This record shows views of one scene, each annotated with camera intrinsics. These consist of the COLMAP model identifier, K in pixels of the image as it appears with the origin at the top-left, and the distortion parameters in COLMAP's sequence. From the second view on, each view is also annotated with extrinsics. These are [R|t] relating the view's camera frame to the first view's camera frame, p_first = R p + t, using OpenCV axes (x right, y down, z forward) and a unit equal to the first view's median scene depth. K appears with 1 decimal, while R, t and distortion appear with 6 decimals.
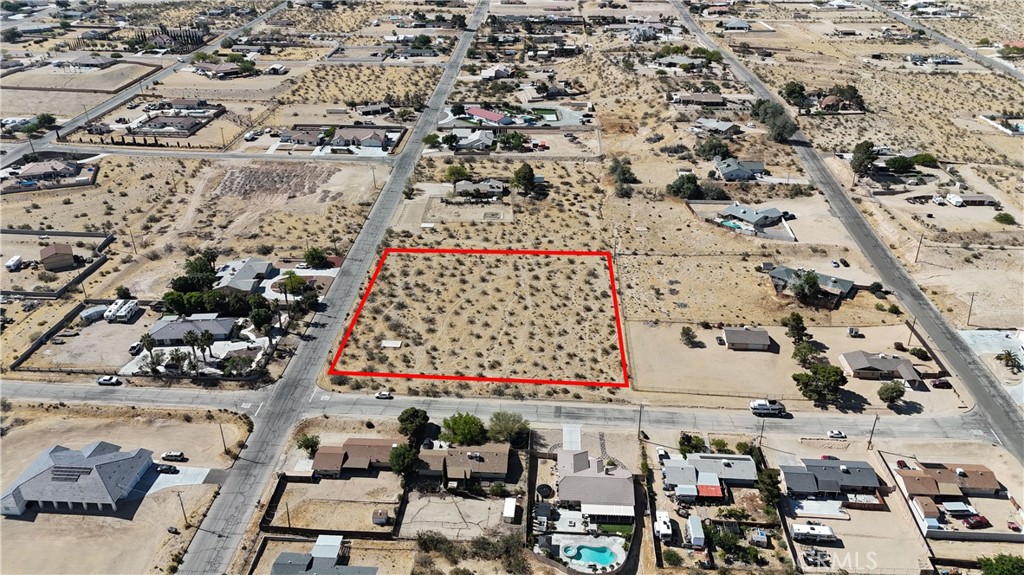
lens RADIAL K [[749.9, 0, 518.3], [0, 749.9, 288.7], [0, 0, 1]] dist [0.072060, -0.065183]
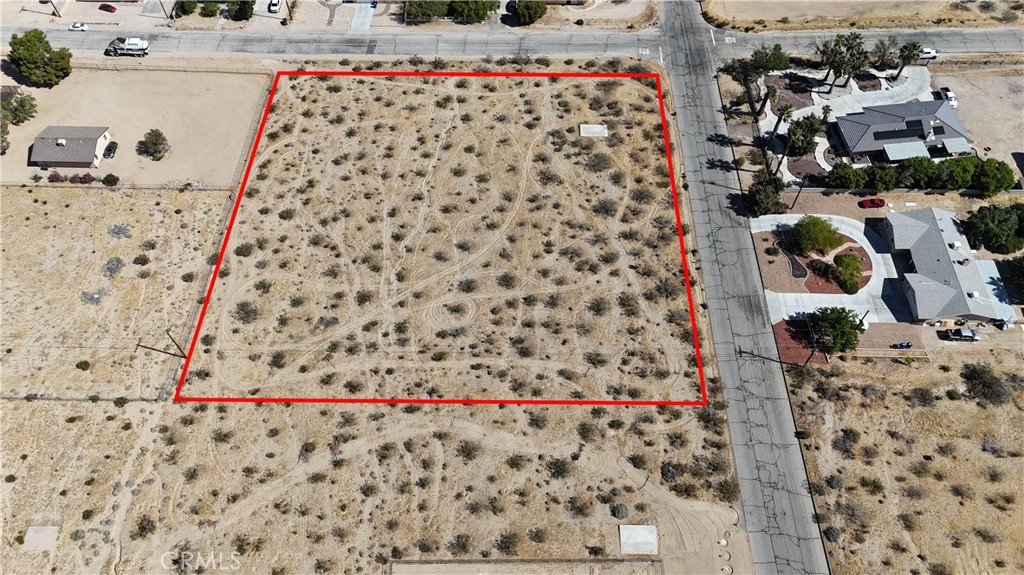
lens RADIAL K [[749.9, 0, 512.4], [0, 749.9, 290.5], [0, 0, 1]] dist [0.072060, -0.065183]
pose [[-0.999371, 0.034492, -0.008257, -0.060859], [-0.004418, 0.109912, 0.993932, -0.438695], [0.035190, 0.993343, -0.109690, 0.892643]]
